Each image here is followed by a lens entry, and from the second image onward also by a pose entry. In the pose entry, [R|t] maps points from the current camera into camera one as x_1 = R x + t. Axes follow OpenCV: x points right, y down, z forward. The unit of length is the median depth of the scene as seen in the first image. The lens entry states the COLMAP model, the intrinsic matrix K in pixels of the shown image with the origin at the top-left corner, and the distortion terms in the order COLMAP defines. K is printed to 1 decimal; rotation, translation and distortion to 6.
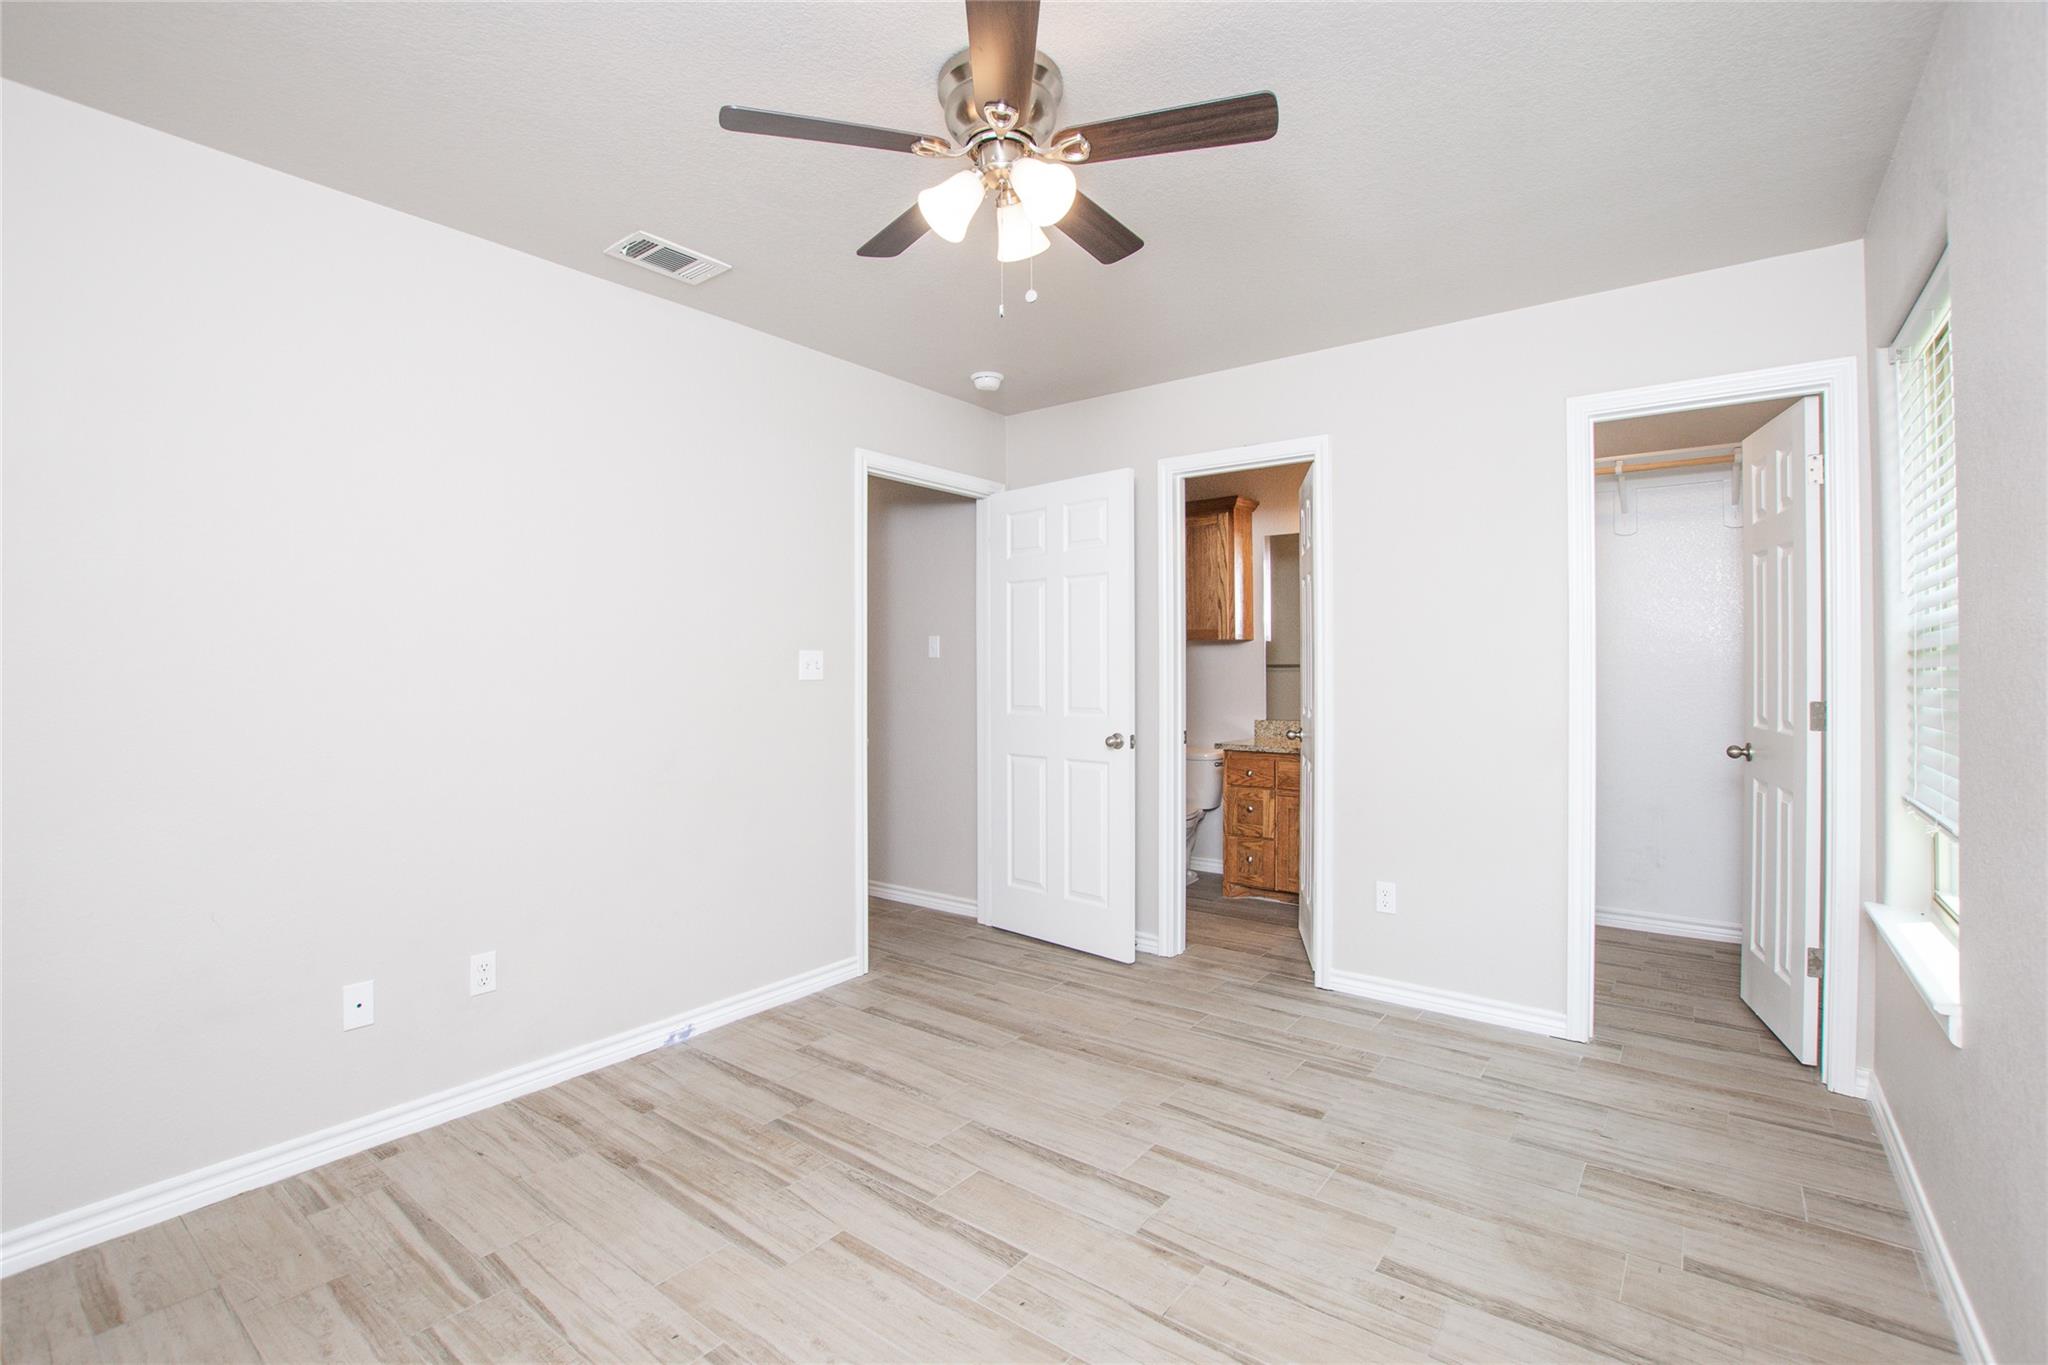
lens RADIAL K [[904.1, 0, 1028.6], [0, 904.1, 669.5], [0, 0, 1]] dist [-0.023903, 0.000479]
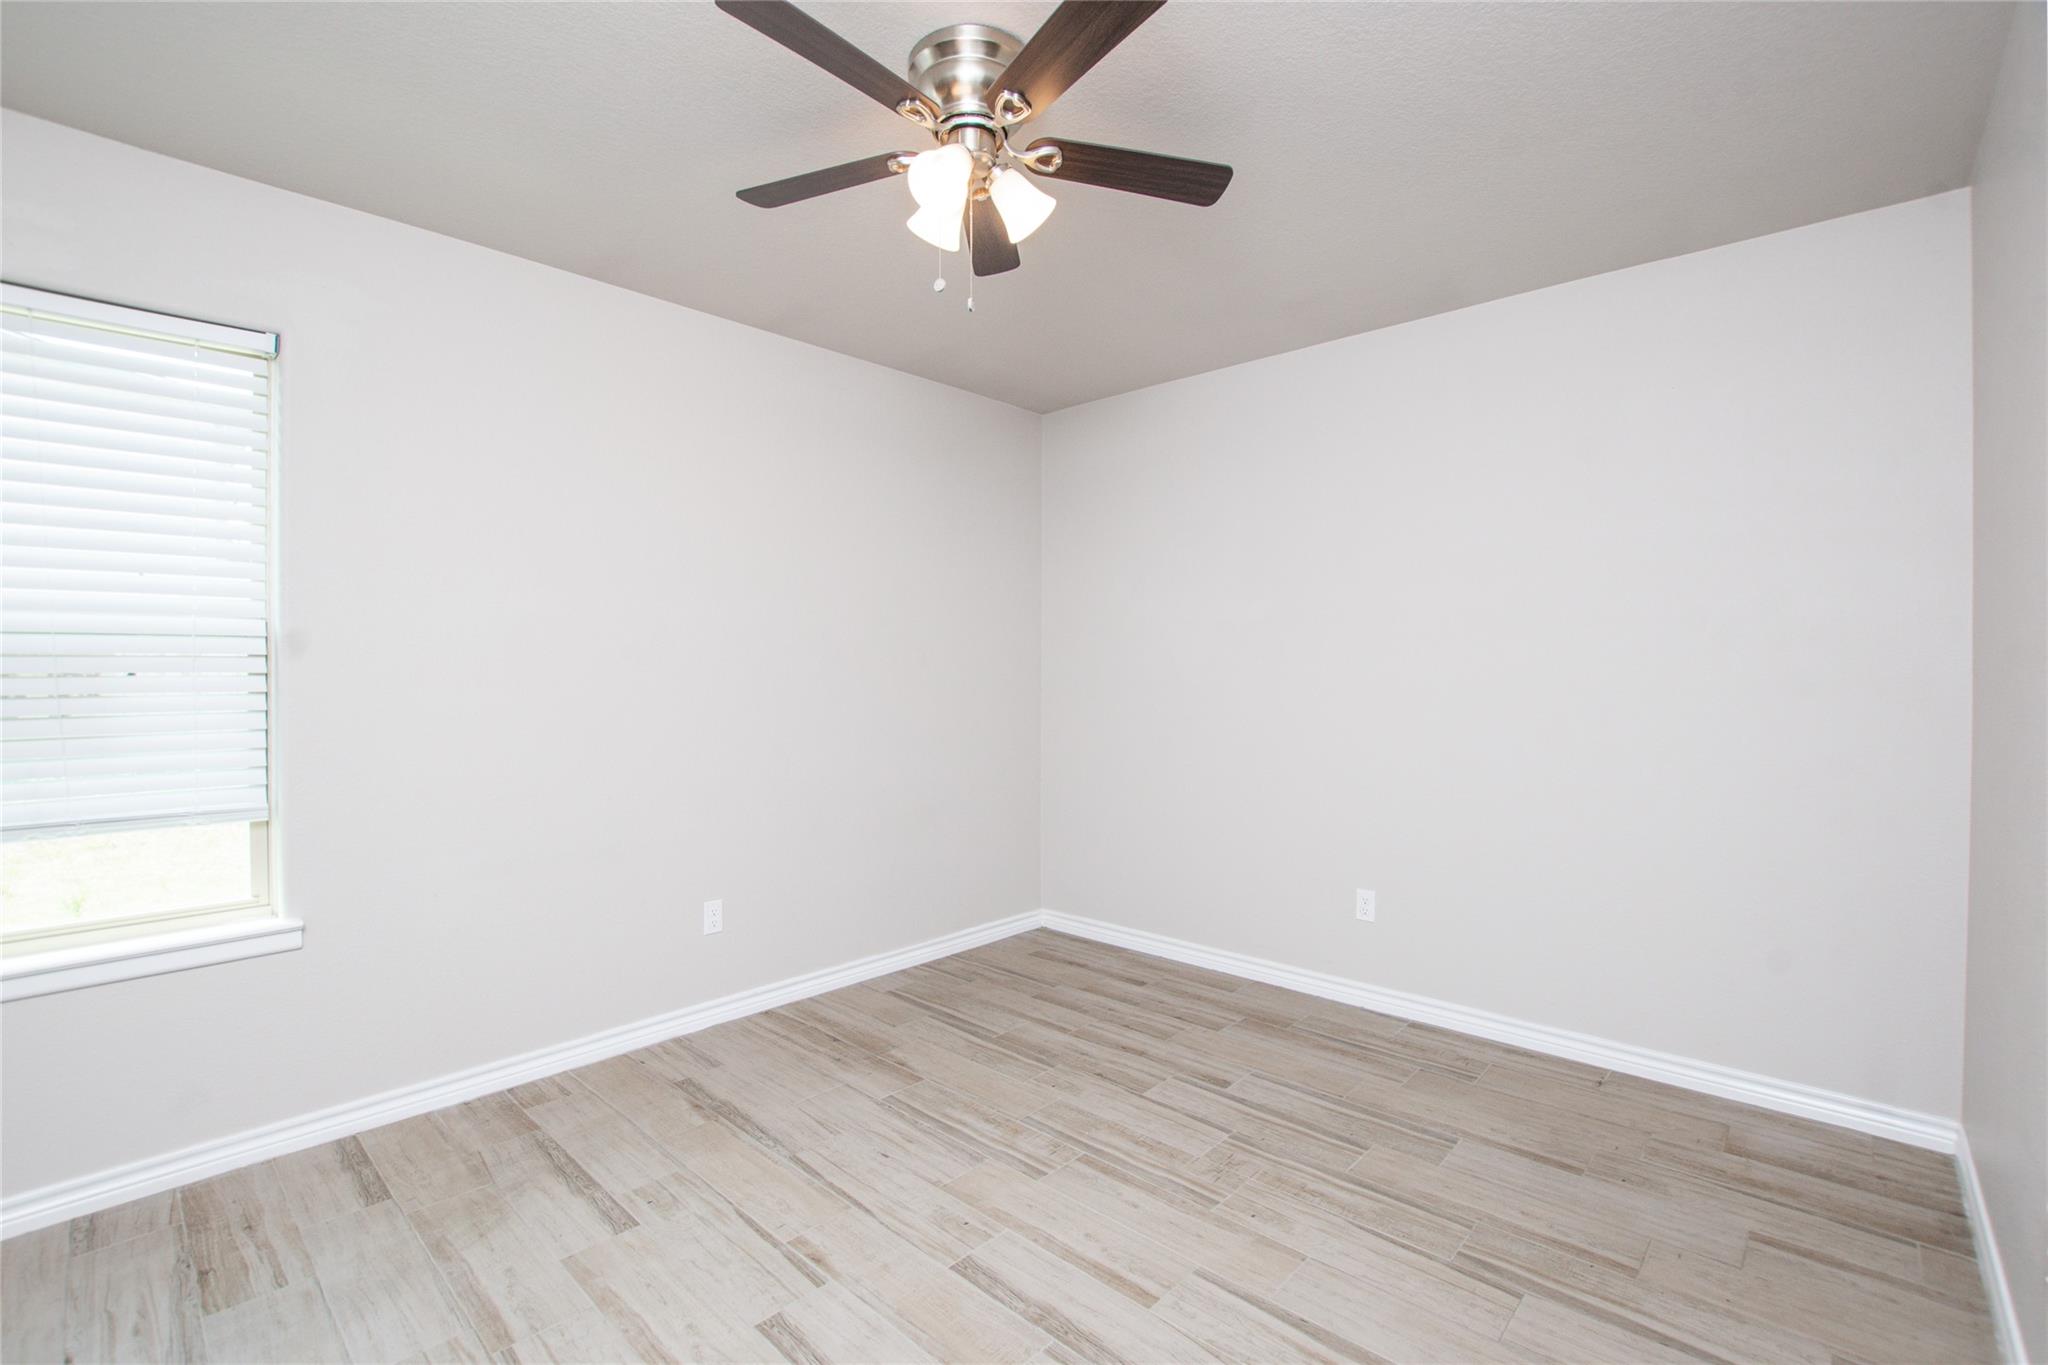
lens RADIAL K [[931.3, 0, 1014.0], [0, 931.3, 680.6], [0, 0, 1]] dist [-0.026042, 0.001108]
pose [[-0.993984, 0.004036, 0.109453, -0.126321], [0.004815, 0.999965, 0.006853, 0.002247], [-0.109422, 0.007339, -0.993968, 1.361490]]
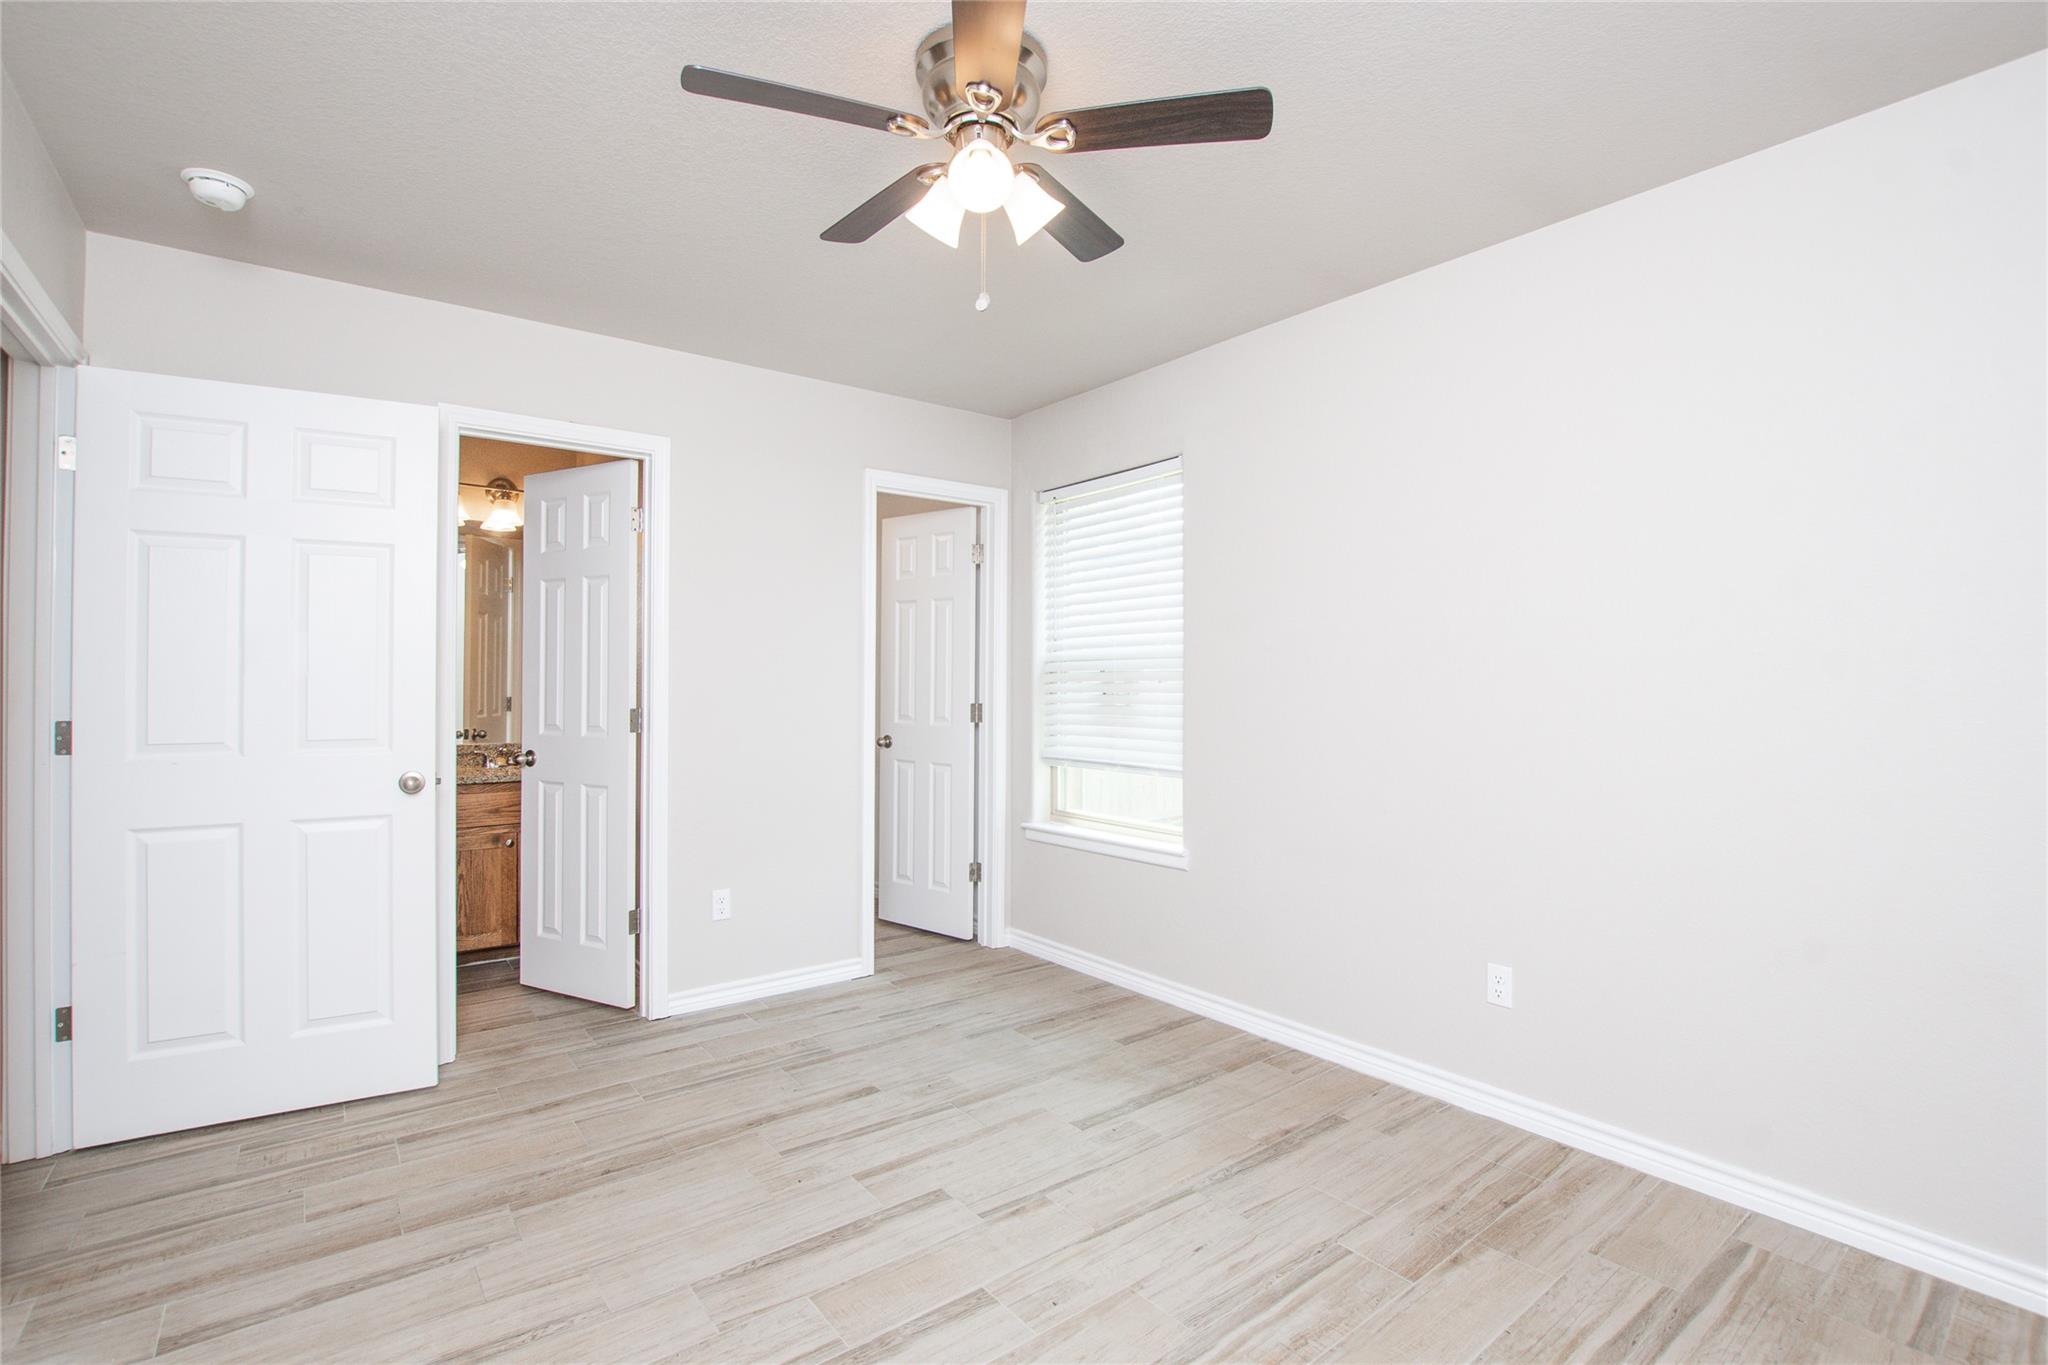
lens RADIAL K [[931.3, 0, 1014.0], [0, 931.3, 680.6], [0, 0, 1]] dist [-0.026042, 0.001108]
pose [[0.269396, 0.004530, 0.963019, -0.649941], [-0.002298, 0.999989, -0.004061, 0.001613], [-0.963027, -0.001119, 0.269404, 0.478359]]
